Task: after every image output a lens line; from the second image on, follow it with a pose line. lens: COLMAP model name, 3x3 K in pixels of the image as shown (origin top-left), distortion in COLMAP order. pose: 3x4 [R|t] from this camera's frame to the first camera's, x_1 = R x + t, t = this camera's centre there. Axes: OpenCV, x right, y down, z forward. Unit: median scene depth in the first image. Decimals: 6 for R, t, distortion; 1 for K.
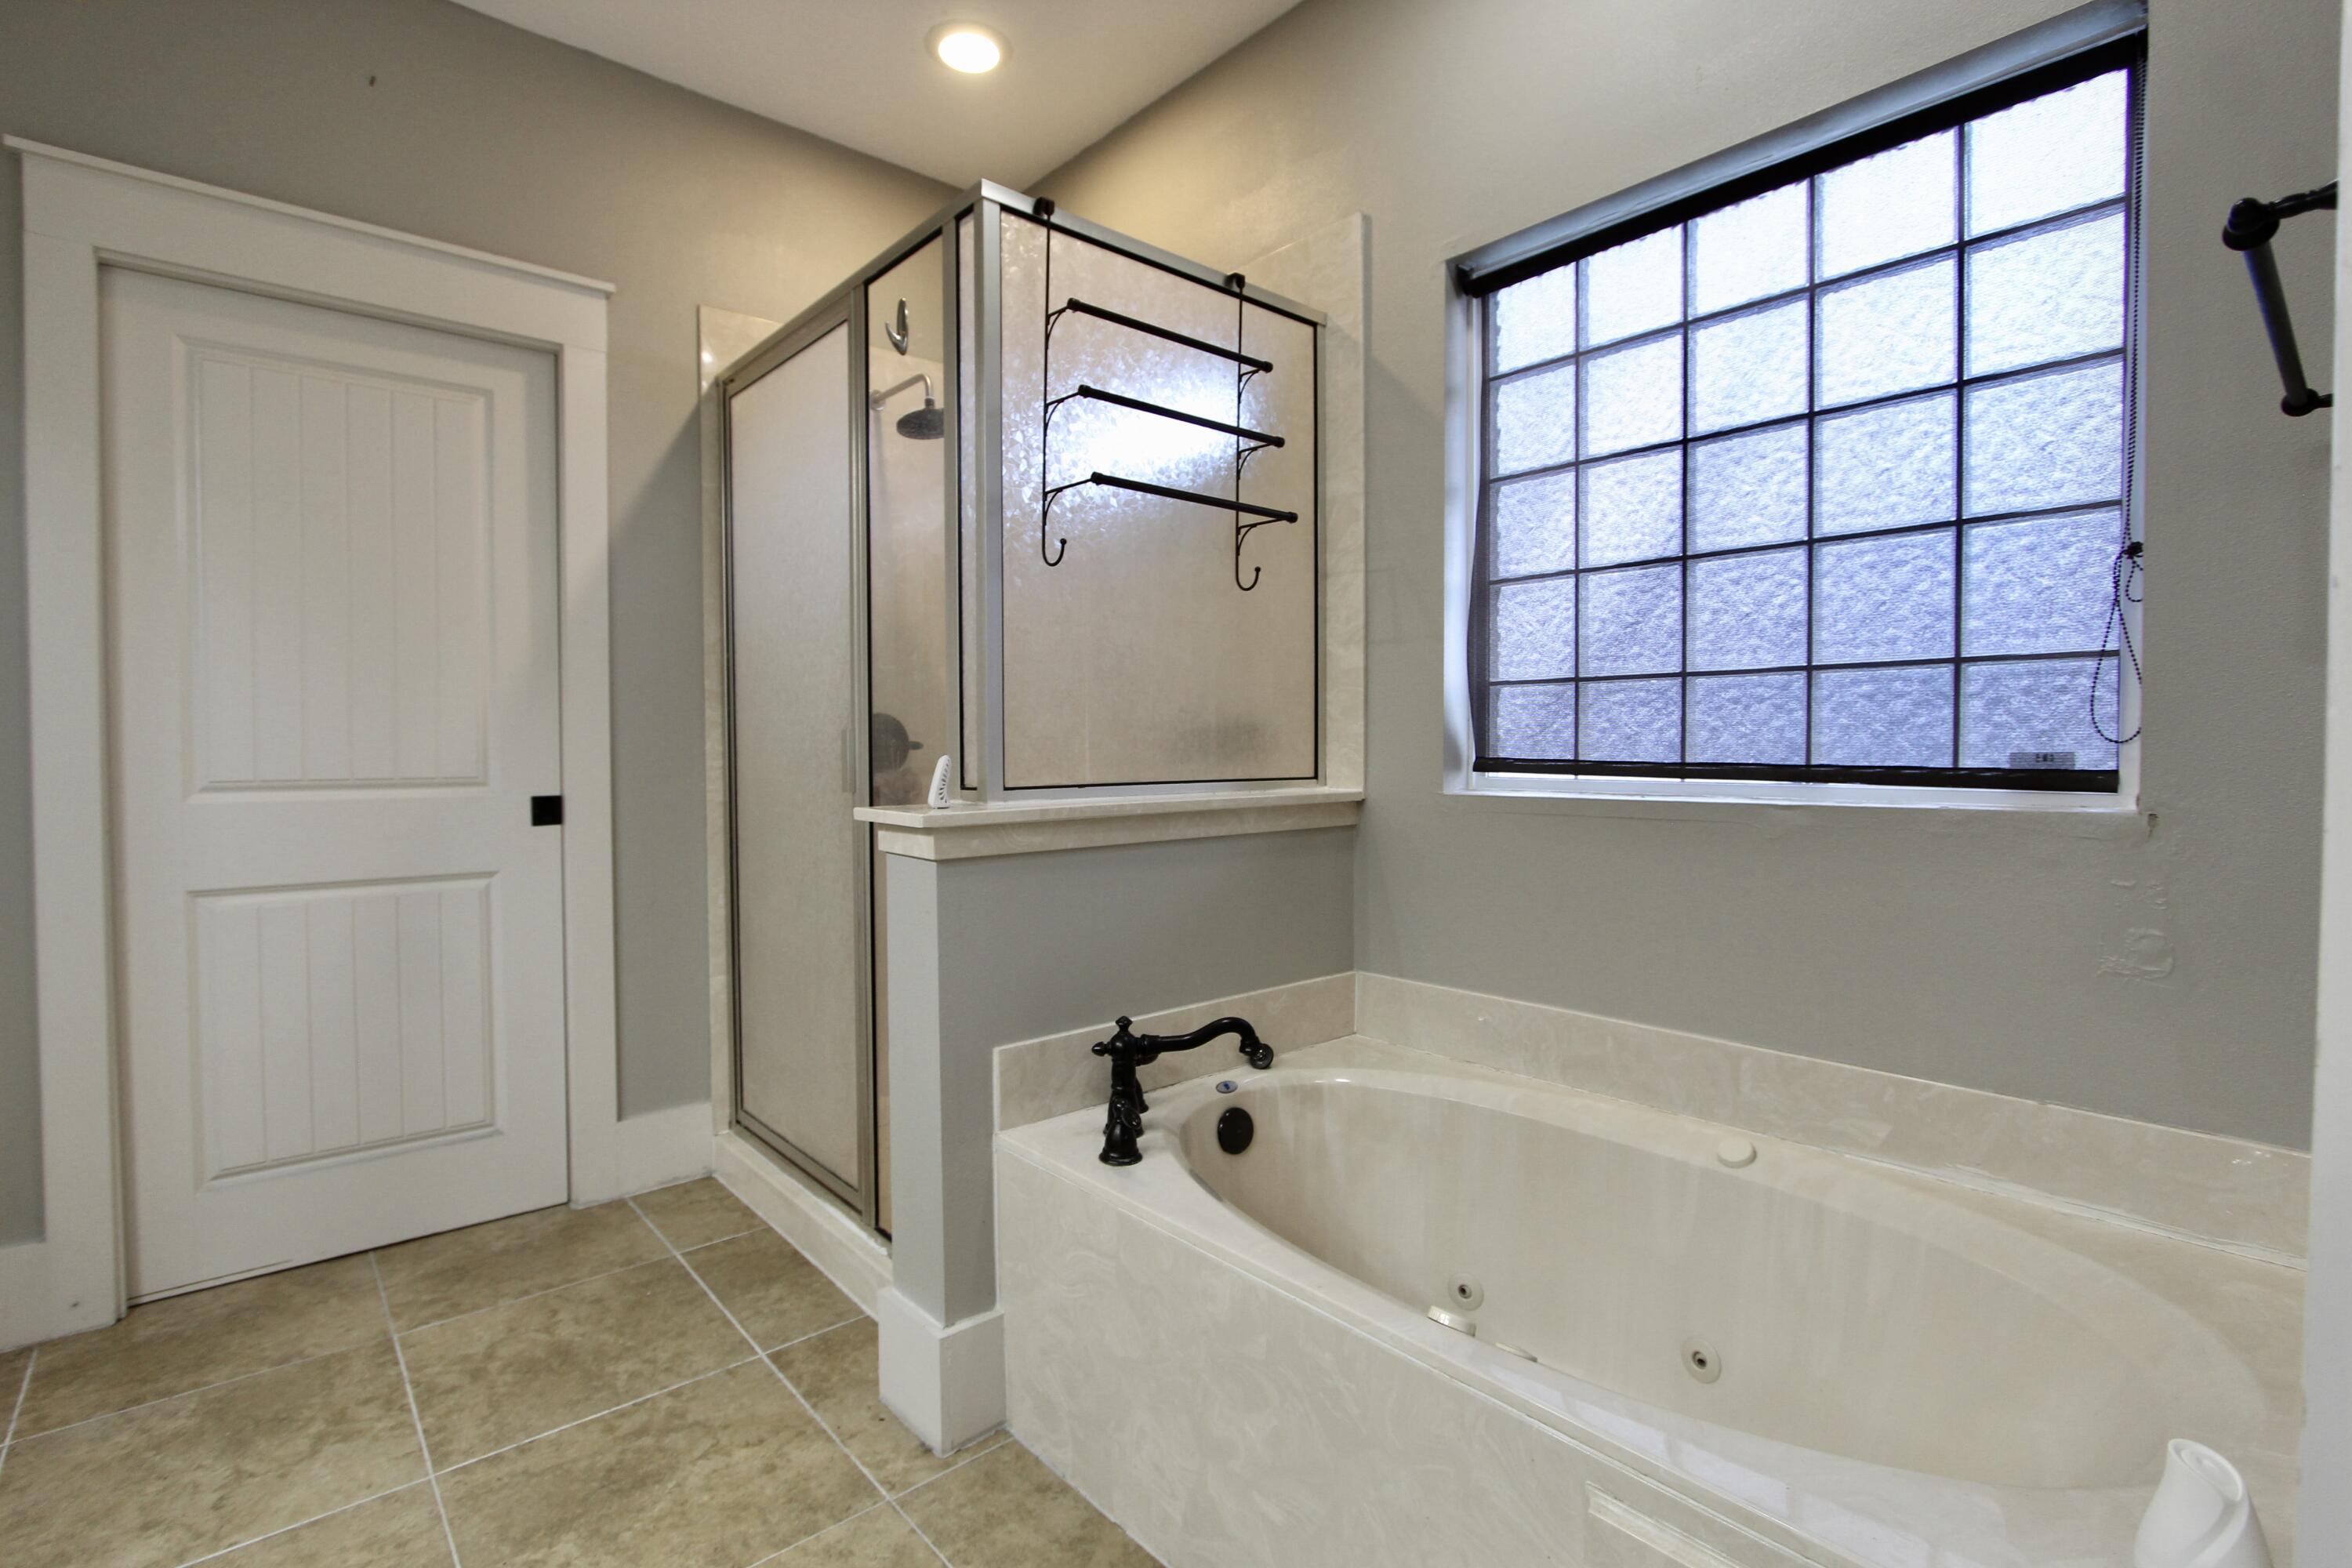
lens RADIAL K [[1093.0, 0, 1170.5], [0, 1093.0, 788.0], [0, 0, 1]] dist [-0.014583, 0.001490]
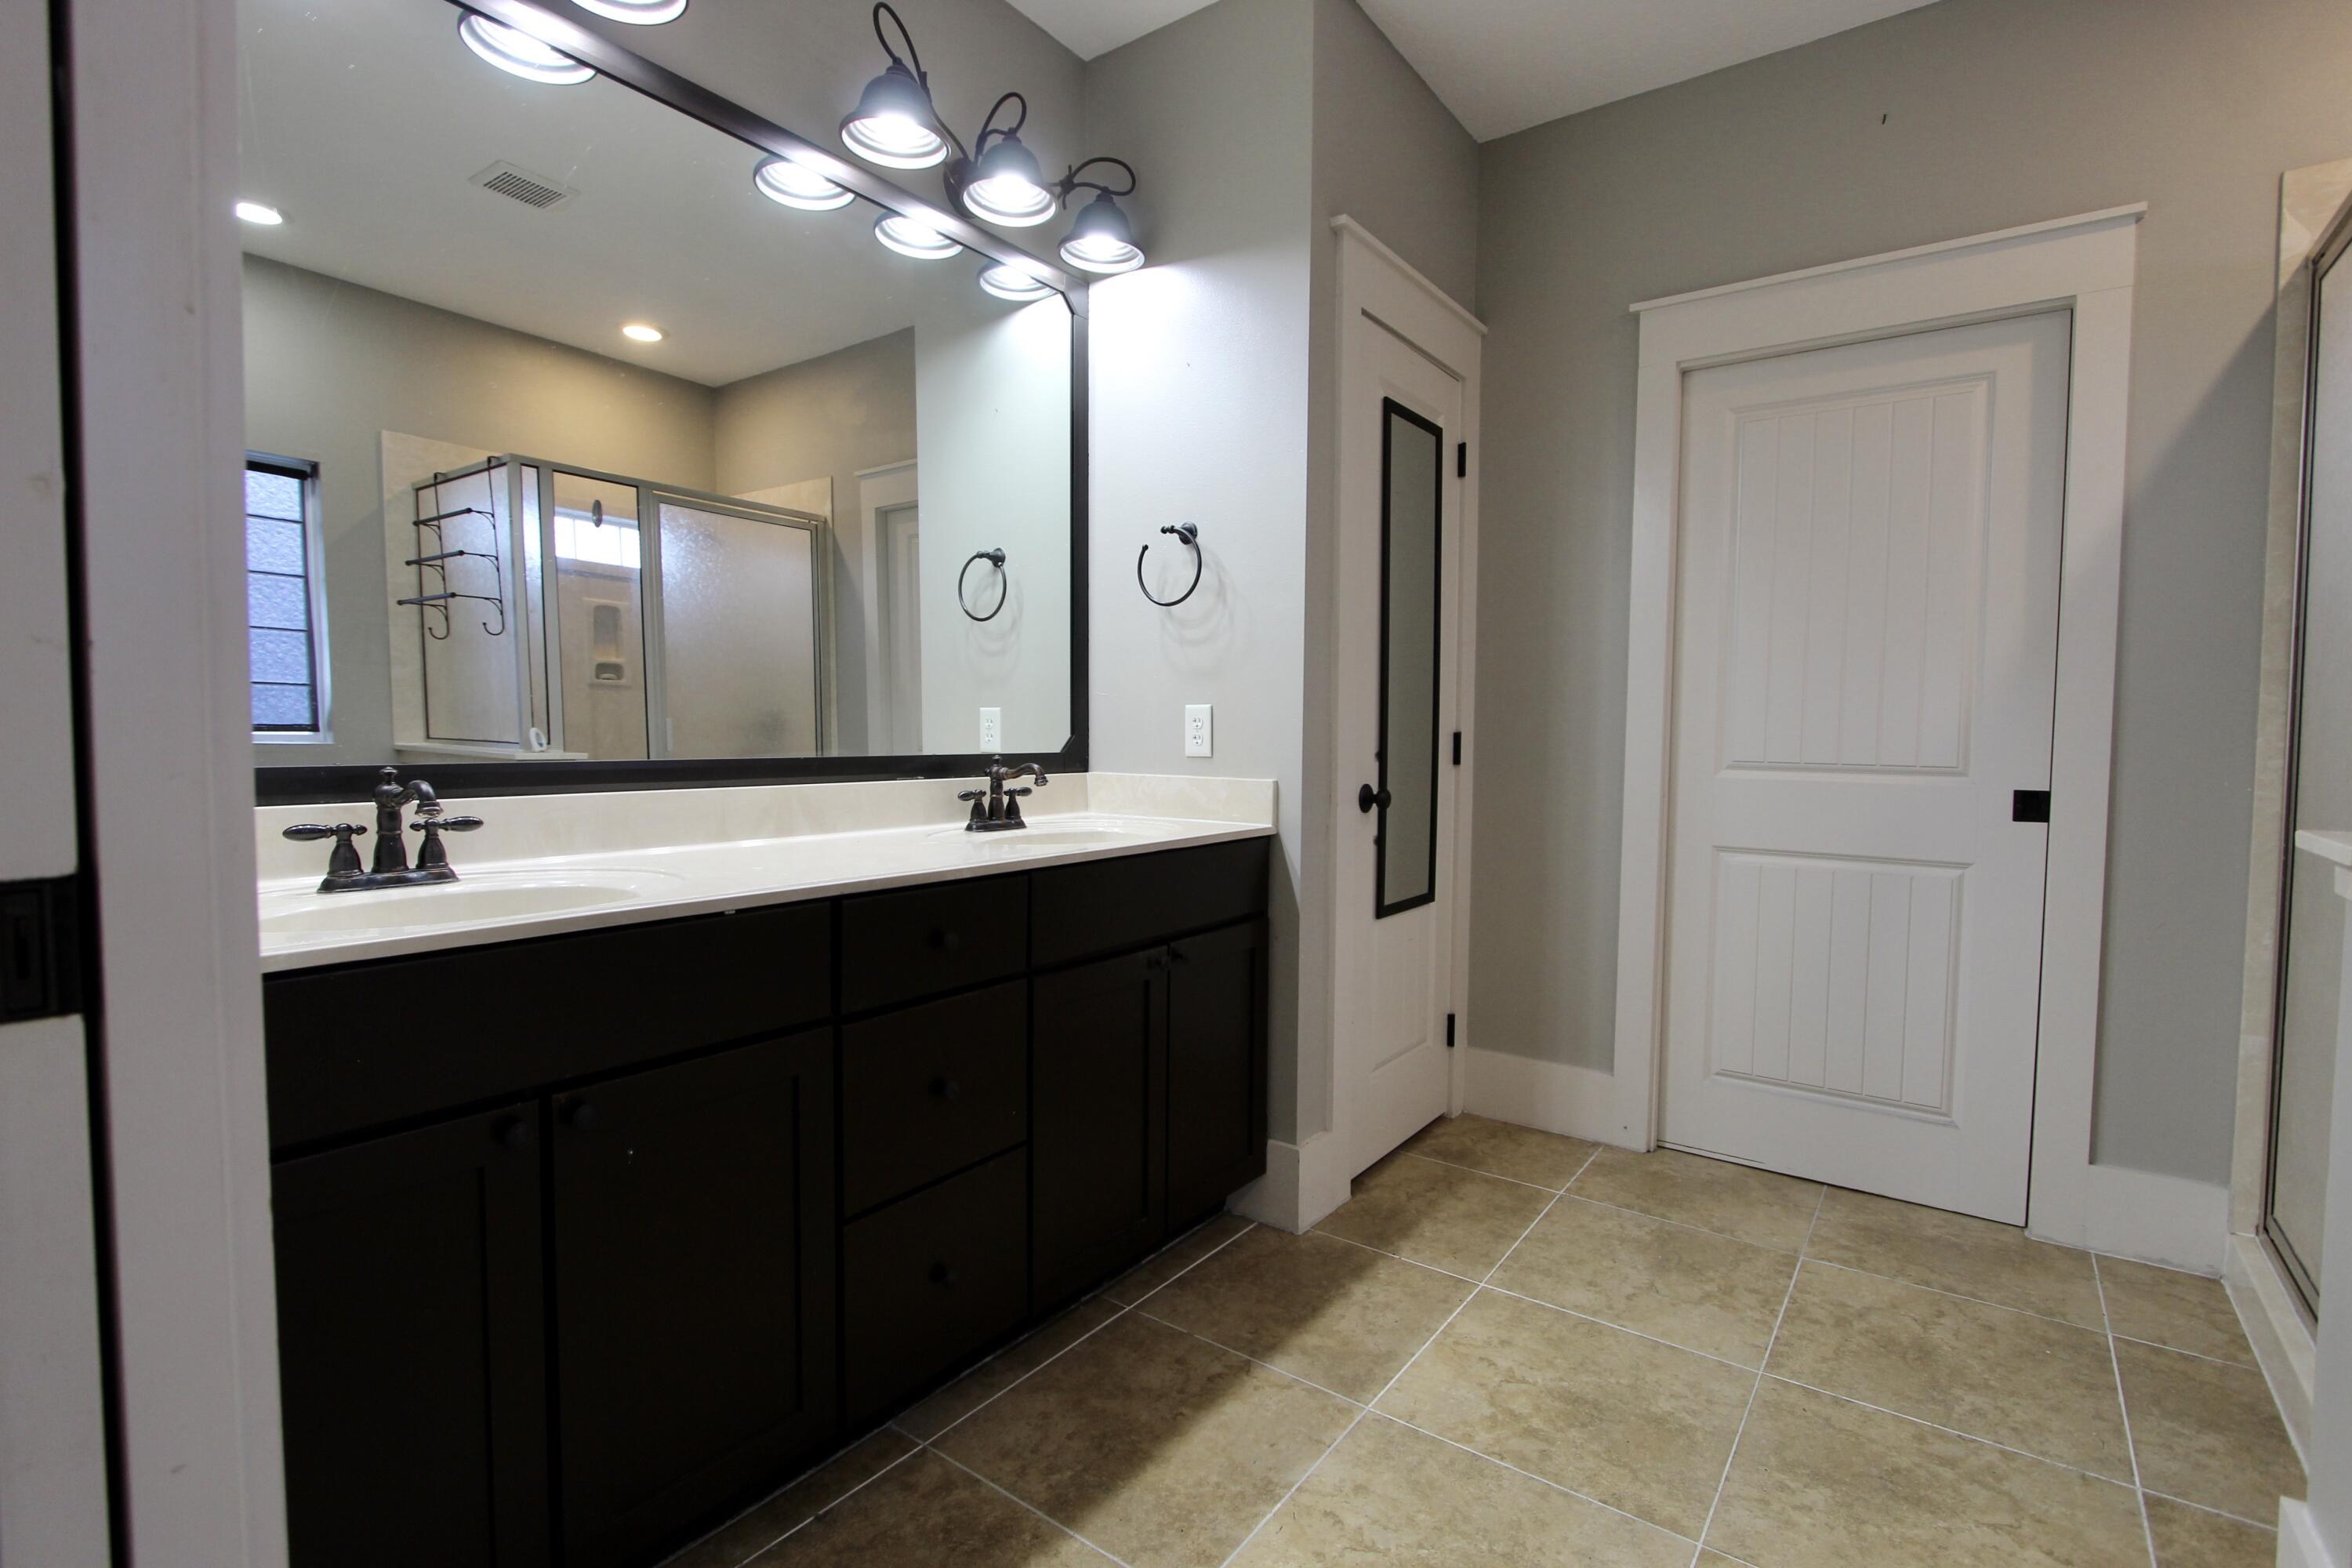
lens RADIAL K [[1093.0, 0, 1188.2], [0, 1093.0, 793.6], [0, 0, 1]] dist [-0.014583, 0.001490]
pose [[0.223904, 0.066173, -0.972362, 0.206584], [-0.050490, 0.997140, 0.056233, -0.006974], [0.973303, 0.036503, 0.226605, 0.101107]]
